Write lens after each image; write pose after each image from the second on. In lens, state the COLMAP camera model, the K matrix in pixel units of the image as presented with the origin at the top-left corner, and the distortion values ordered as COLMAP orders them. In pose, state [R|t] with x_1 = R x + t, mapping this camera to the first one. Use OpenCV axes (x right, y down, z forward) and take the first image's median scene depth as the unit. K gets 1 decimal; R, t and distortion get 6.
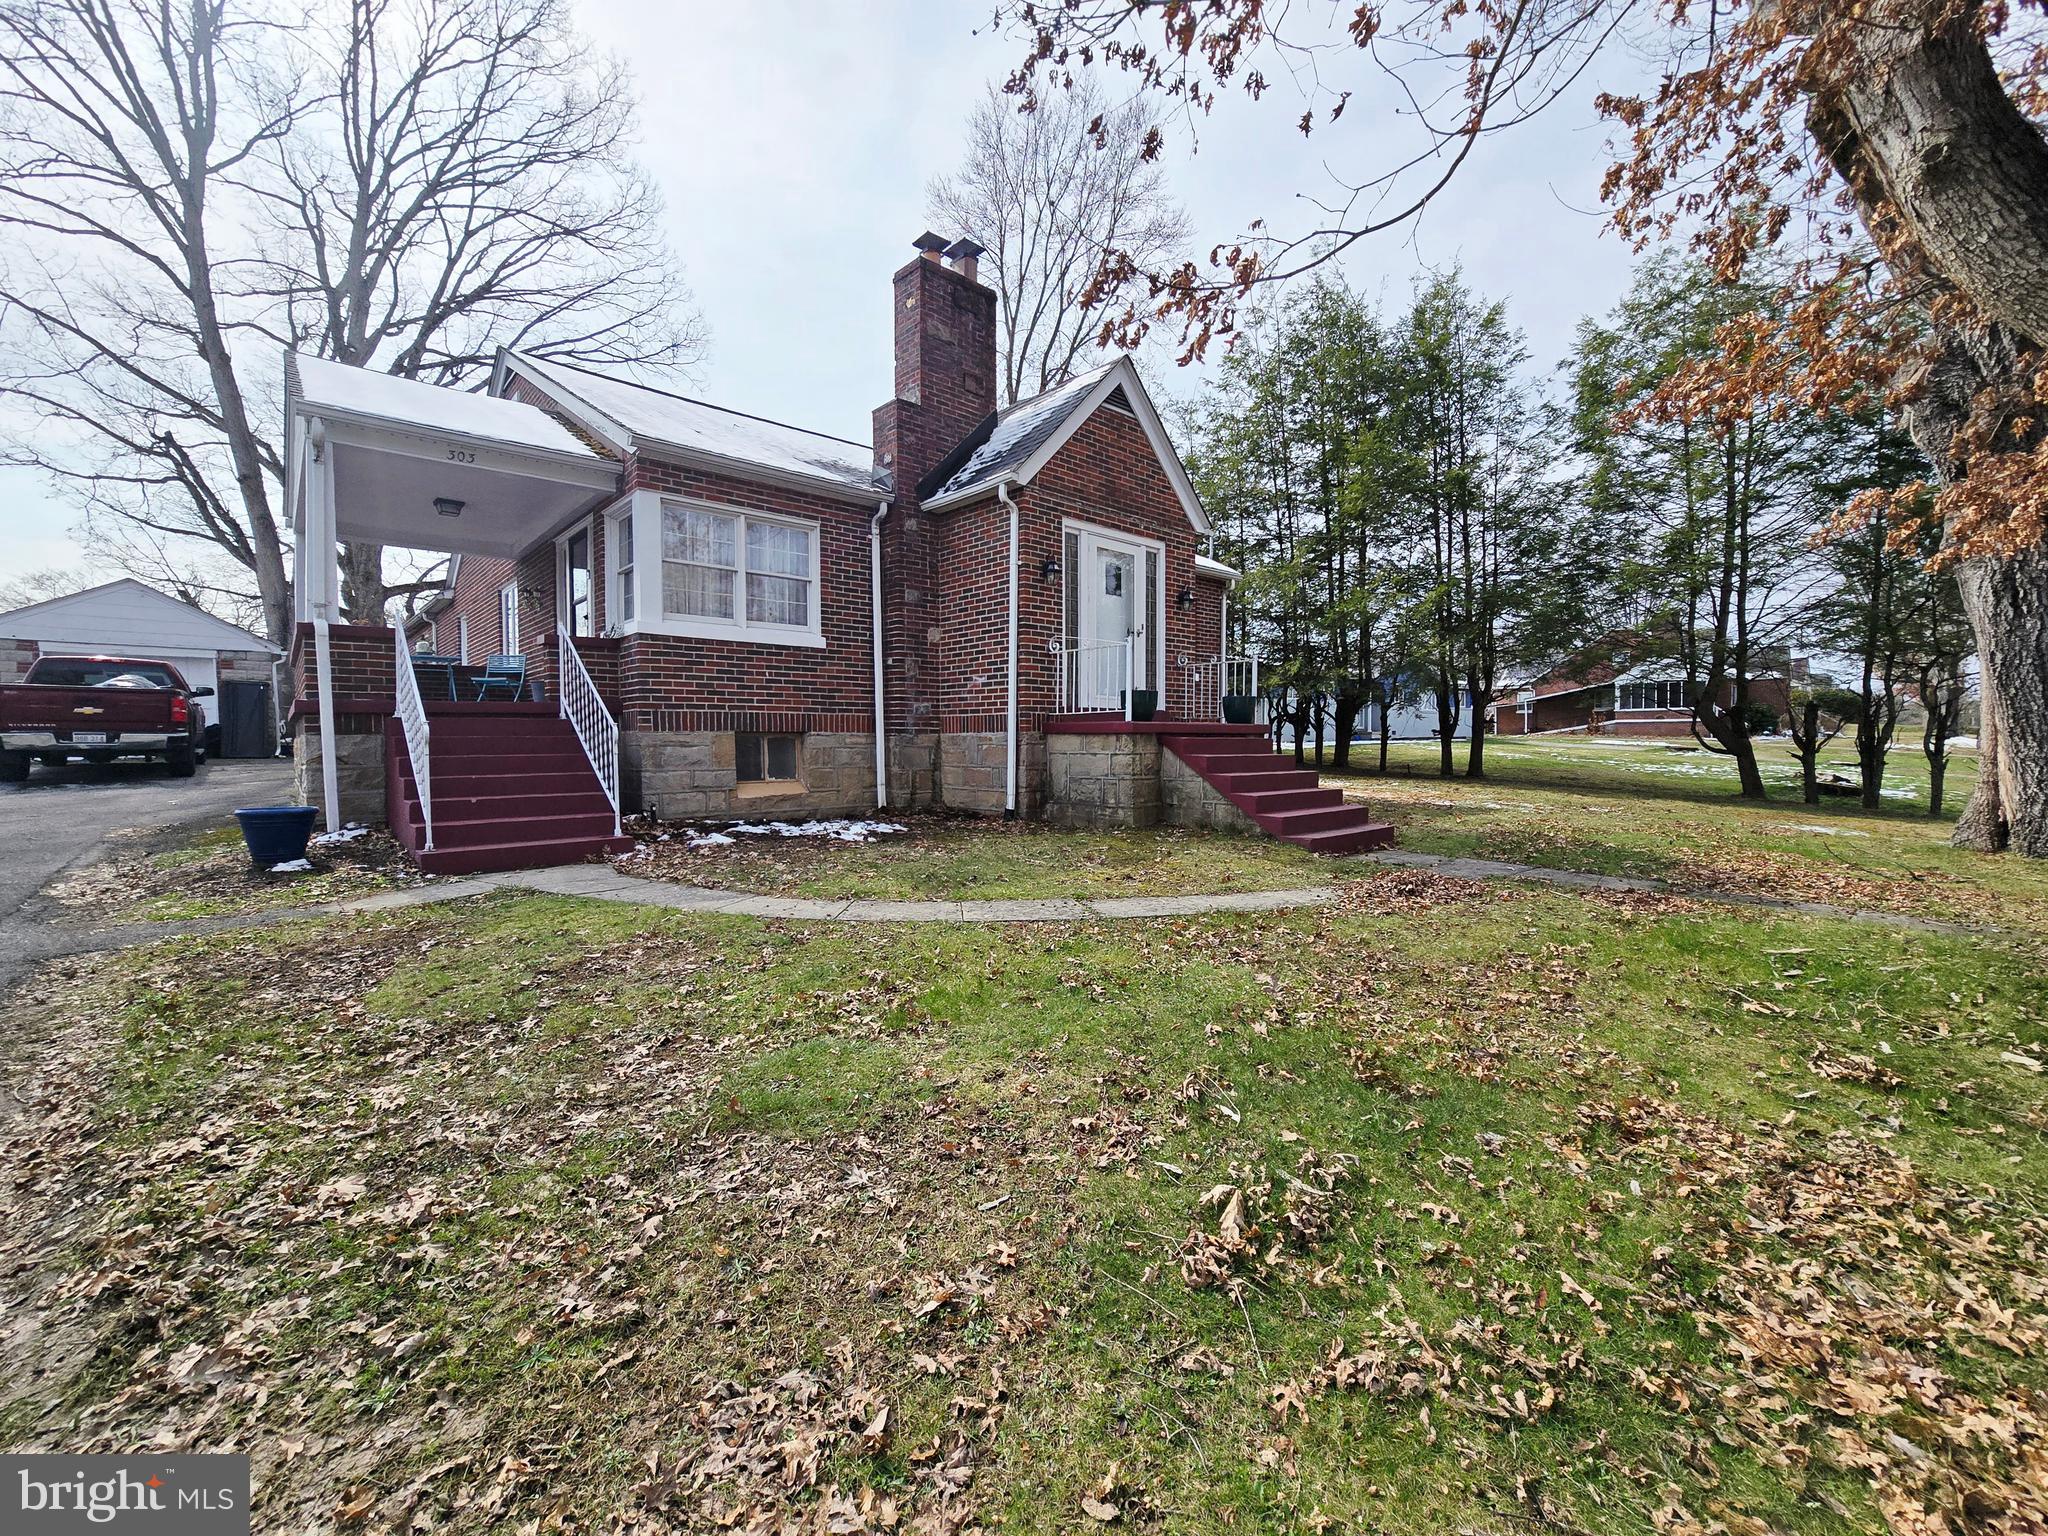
lens RADIAL K [[842.6, 0, 1026.1], [0, 842.6, 767.2], [0, 0, 1]] dist [-0.009295, 0.001835]
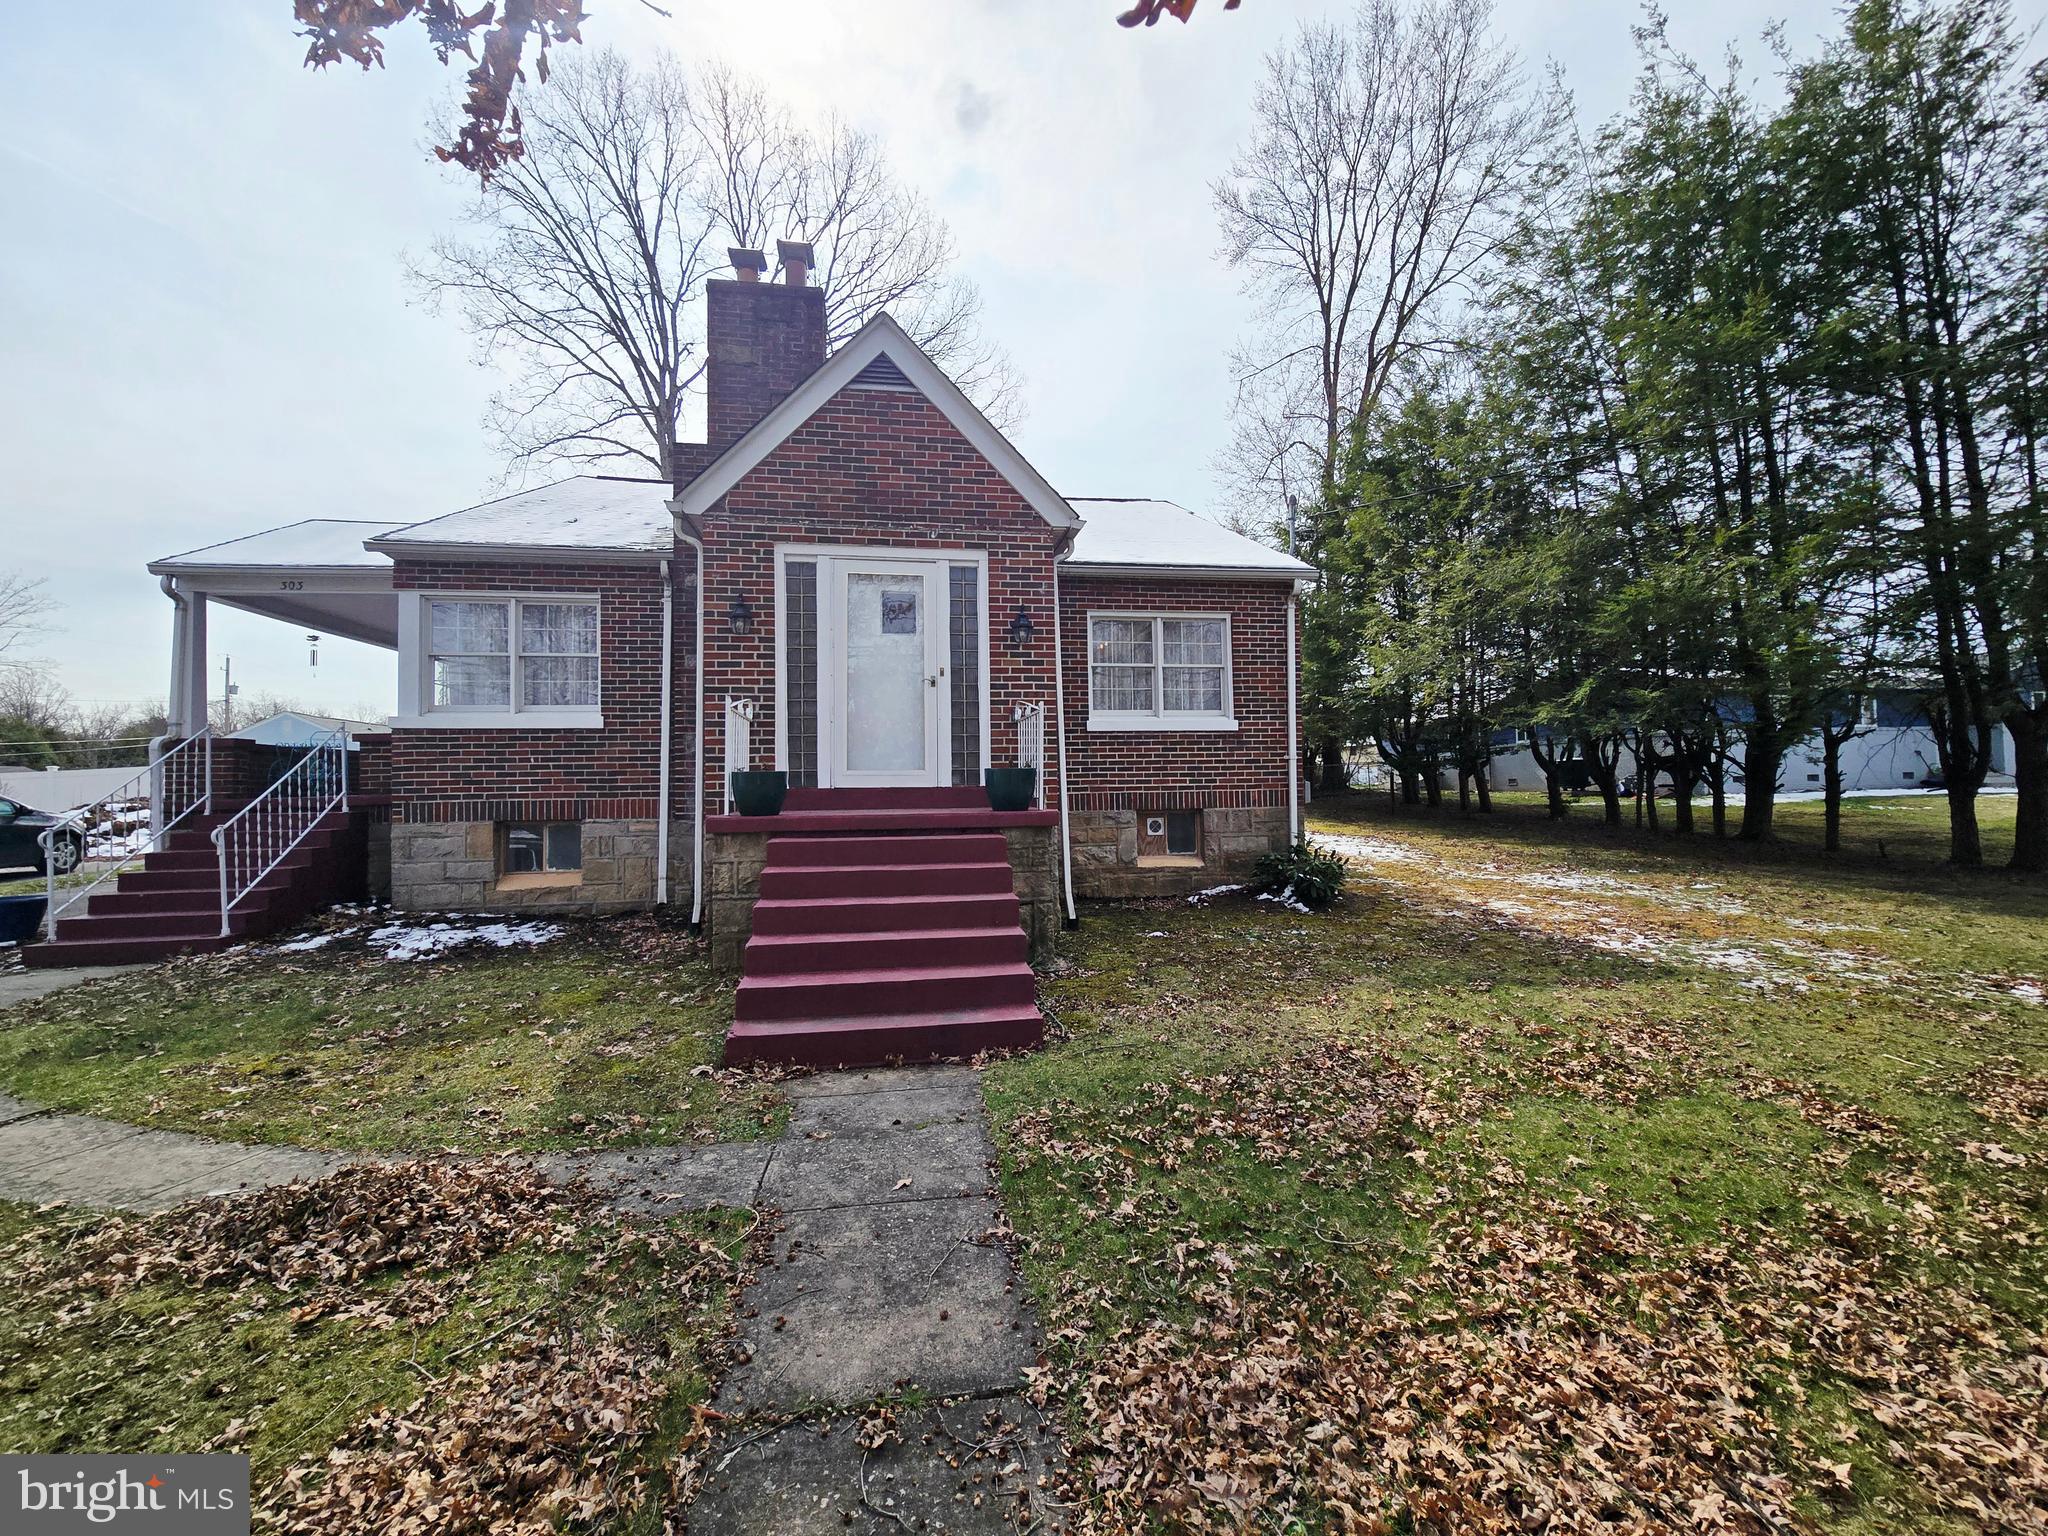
lens RADIAL K [[842.6, 0, 1022.0], [0, 842.6, 777.0], [0, 0, 1]] dist [-0.009295, 0.001835]
pose [[0.846458, -0.020880, -0.532047, 0.613228], [-0.001162, 0.999156, -0.041060, -0.048411], [0.532455, 0.035374, 0.845719, 0.449534]]
